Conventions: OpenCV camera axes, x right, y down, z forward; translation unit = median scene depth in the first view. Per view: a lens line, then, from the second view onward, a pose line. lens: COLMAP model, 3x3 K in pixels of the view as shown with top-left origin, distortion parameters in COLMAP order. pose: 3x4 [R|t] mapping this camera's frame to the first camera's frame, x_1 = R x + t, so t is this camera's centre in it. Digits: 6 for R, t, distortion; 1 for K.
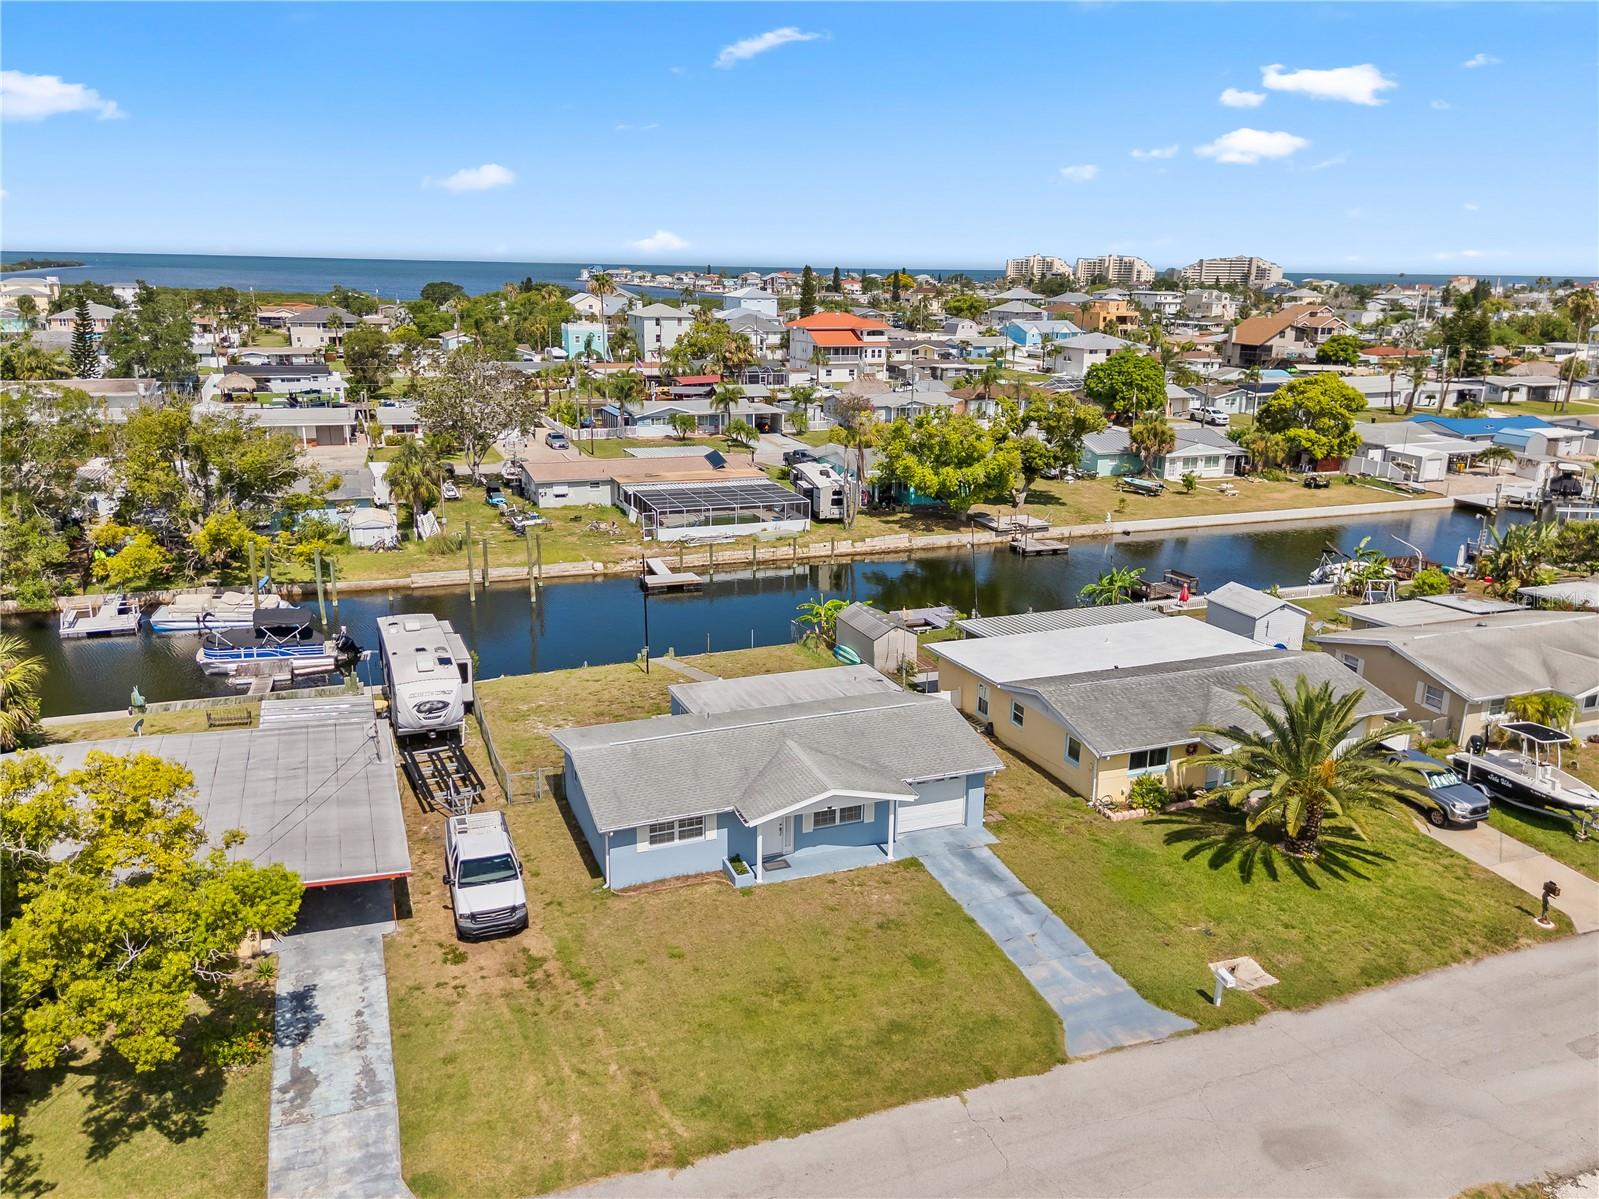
lens RADIAL K [[1187.4, 0, 798.0], [0, 1187.4, 613.5], [0, 0, 1]] dist [0.088216, -0.091368]
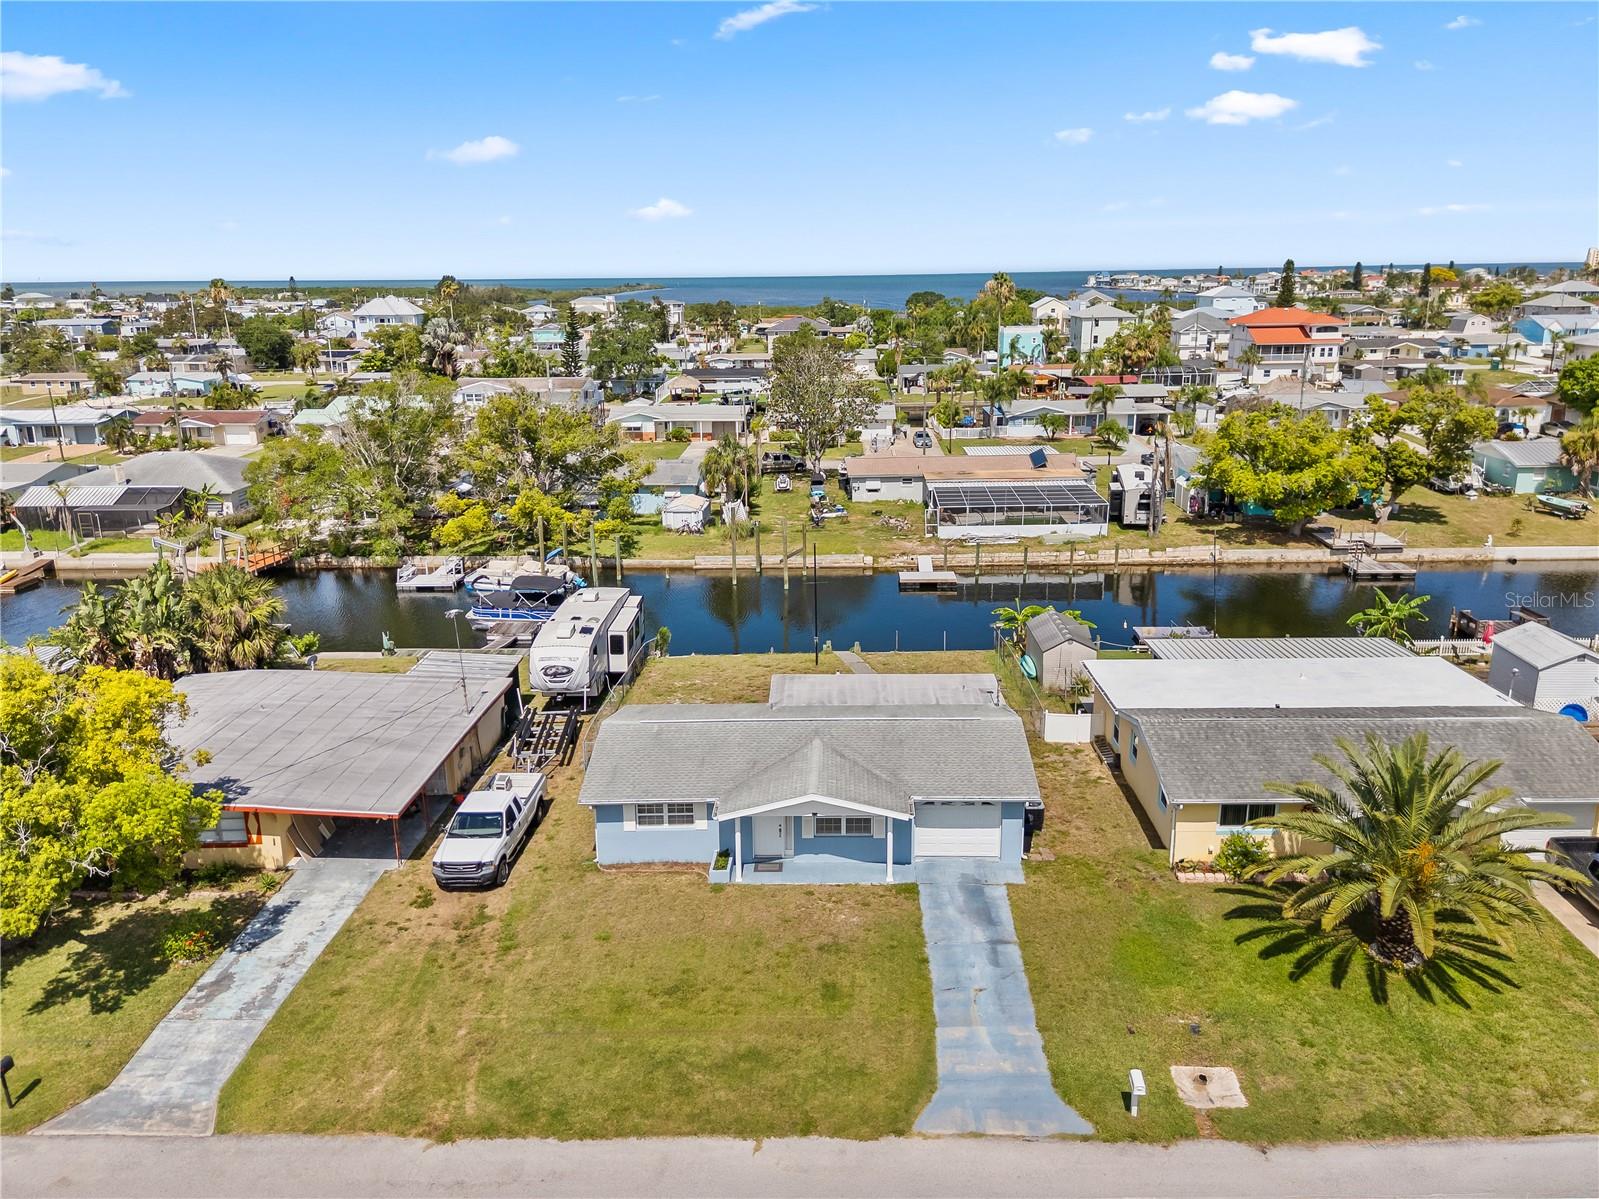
lens RADIAL K [[1167.5, 0, 832.2], [0, 1167.5, 629.9], [0, 0, 1]] dist [0.083237, -0.078943]
pose [[0.925122, 0.083910, -0.370282, 0.177507], [-0.079937, 0.996458, 0.026093, -0.003681], [0.371160, 0.005460, 0.928553, 0.070765]]
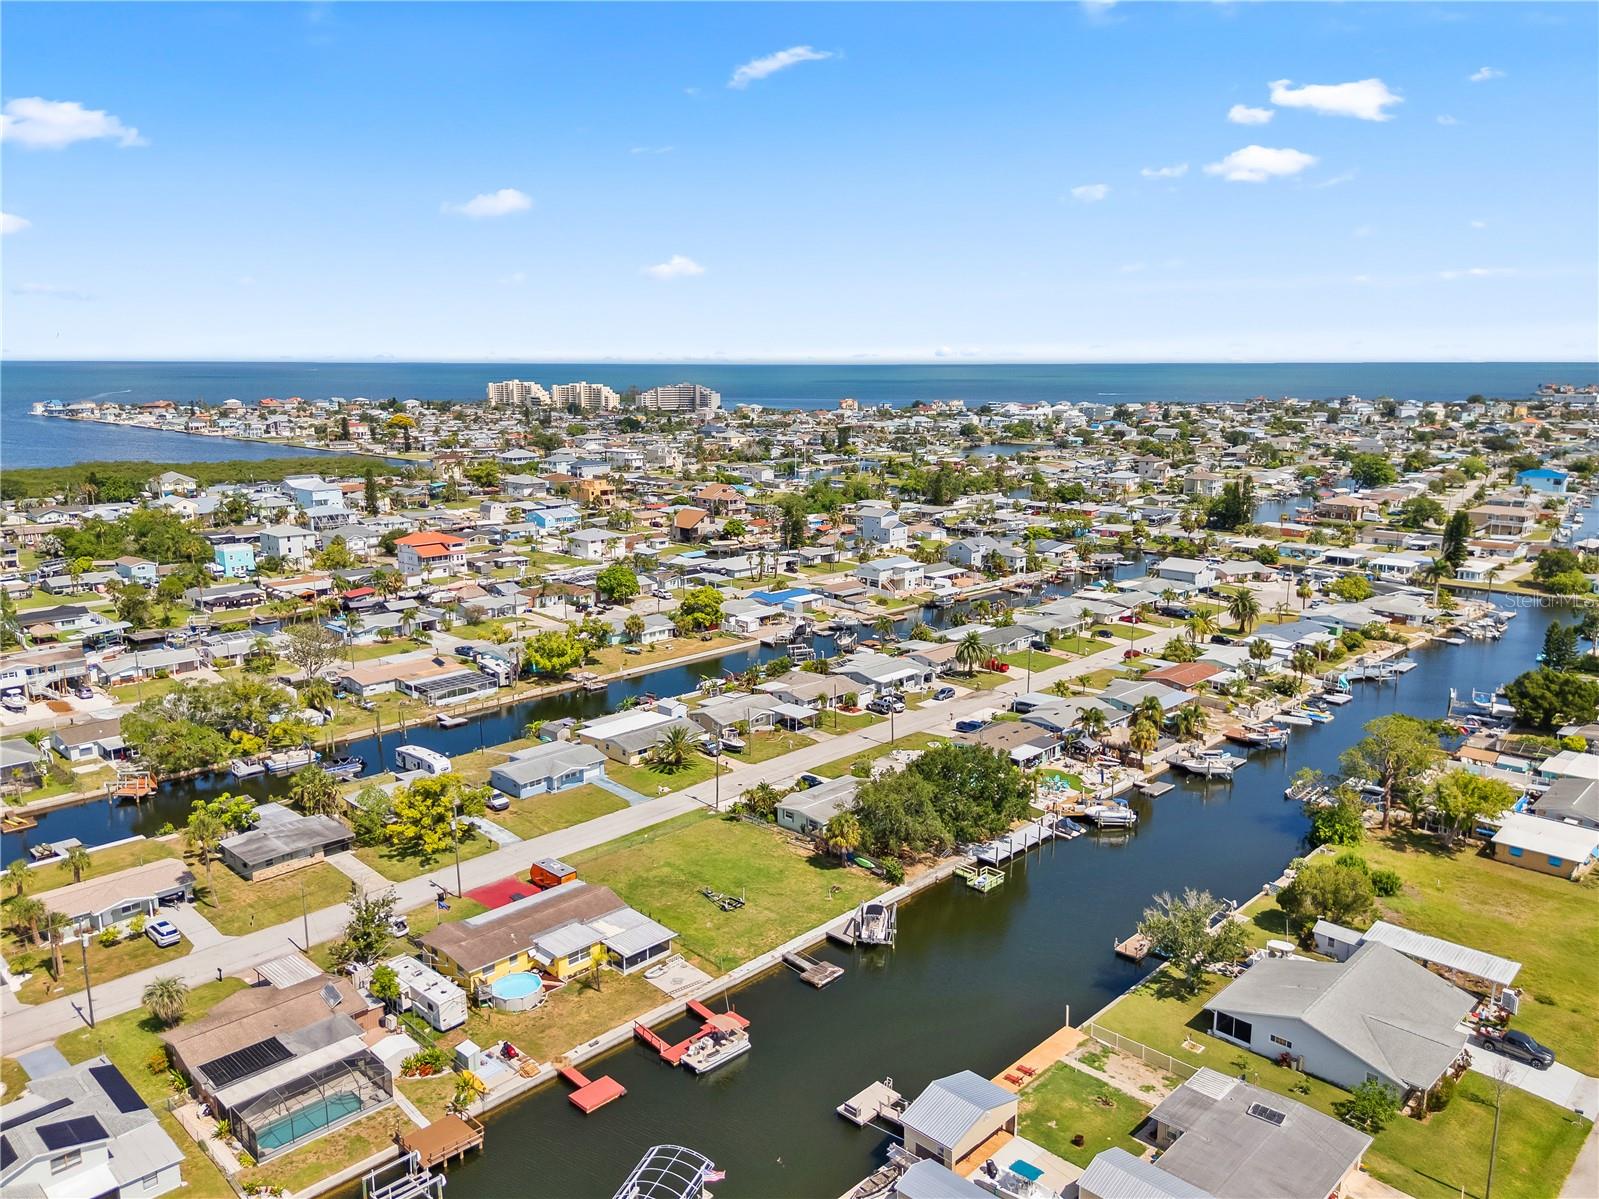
lens RADIAL K [[1187.4, 0, 798.0], [0, 1187.4, 613.5], [0, 0, 1]] dist [0.088216, -0.091368]
pose [[0.911228, -0.101226, 0.399270, -0.422718], [0.128146, 0.990898, -0.041238, -0.057028], [-0.391461, 0.088742, 0.915906, -1.574685]]
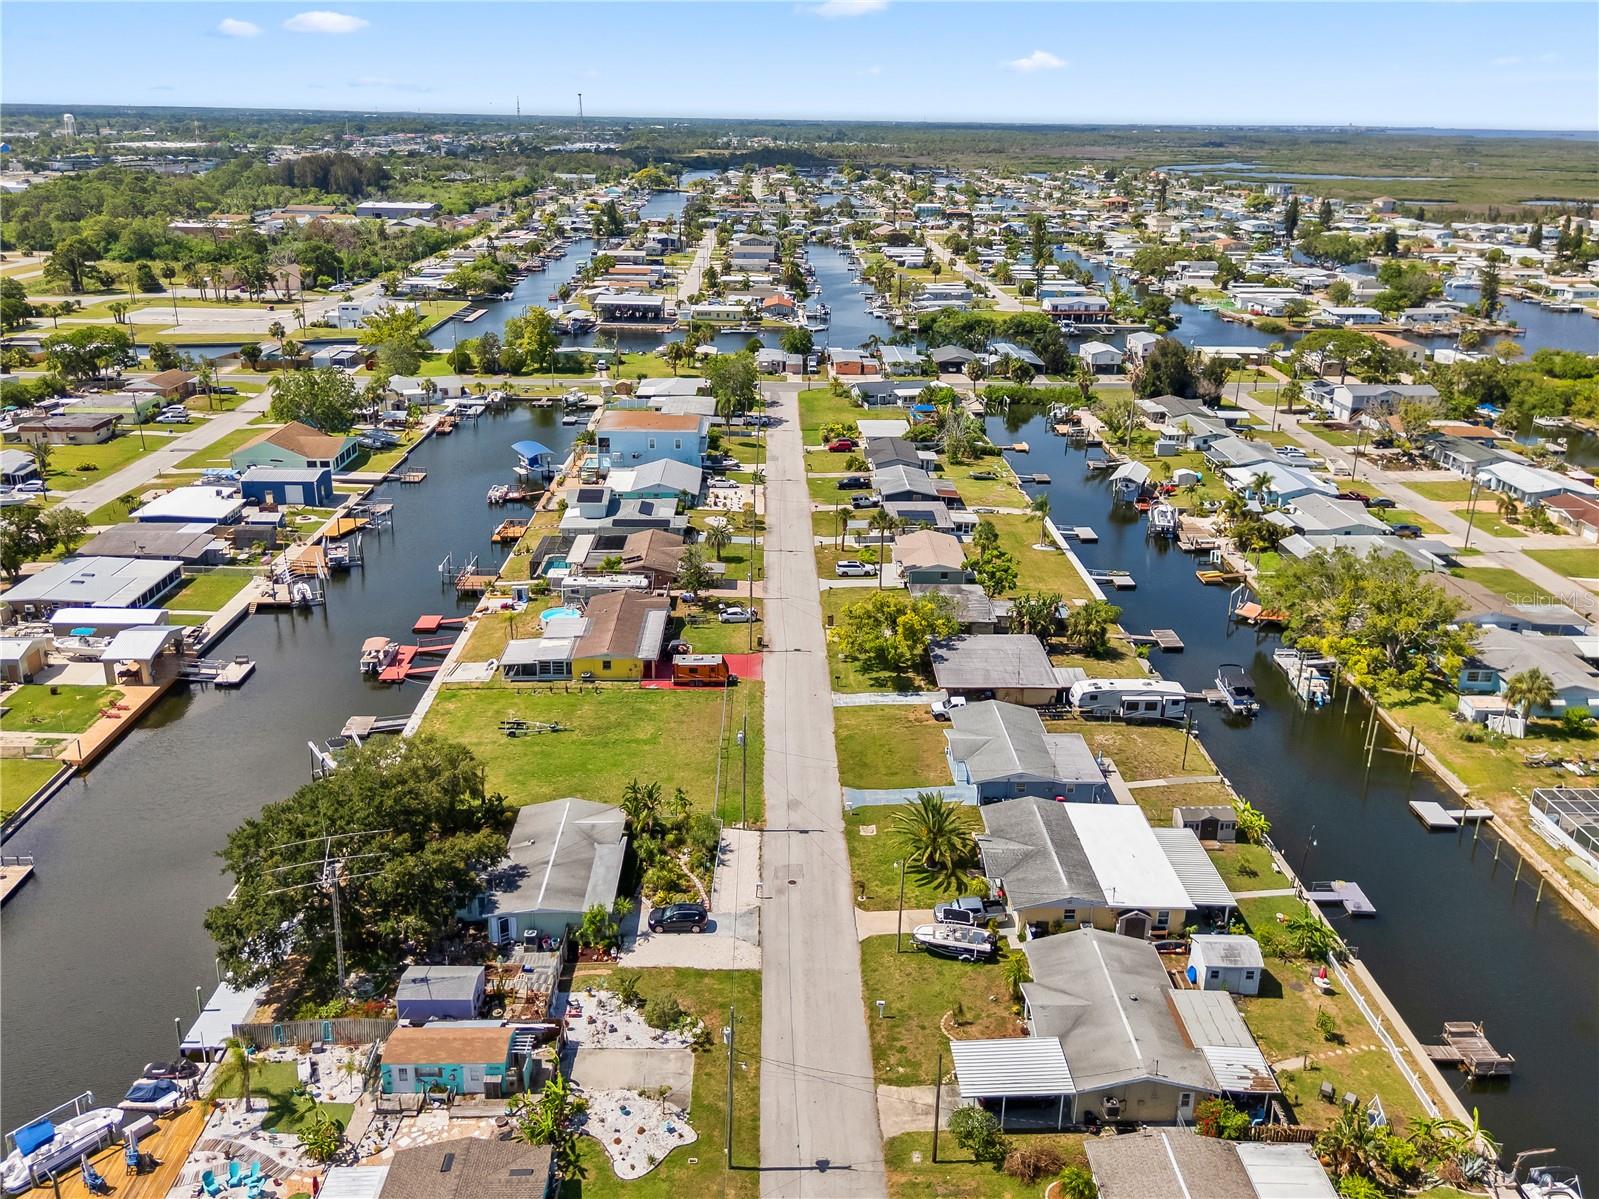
lens RADIAL K [[1187.4, 0, 798.0], [0, 1187.4, 613.5], [0, 0, 1]] dist [0.088216, -0.091368]
pose [[-0.341051, 0.331235, -0.879754, 1.218105], [-0.281274, 0.857031, 0.431720, -0.589001], [0.896978, 0.394691, -0.199124, 0.532245]]
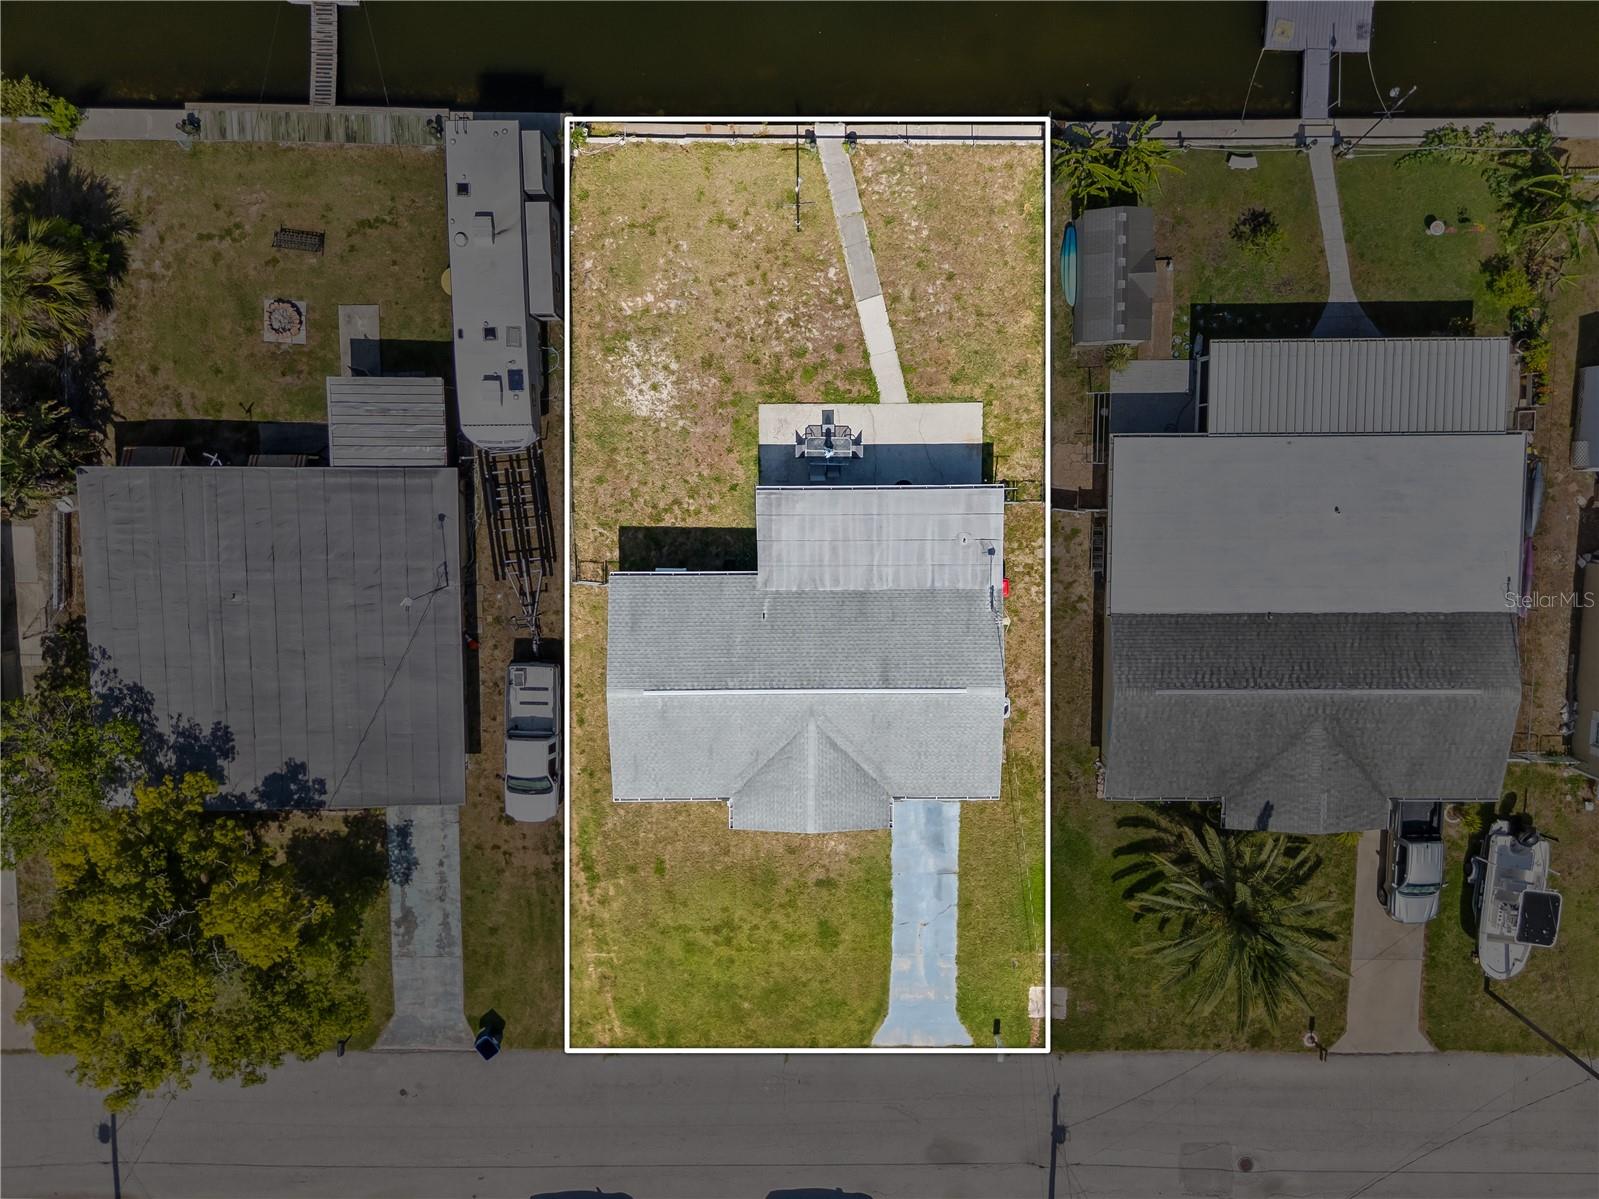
lens RADIAL K [[1187.4, 0, 798.0], [0, 1187.4, 613.5], [0, 0, 1]] dist [0.088216, -0.091368]
pose [[0.931136, 0.363509, 0.029085, -0.043329], [-0.092143, 0.157356, 0.983234, -0.480528], [0.352838, -0.918205, 0.180015, 0.464997]]
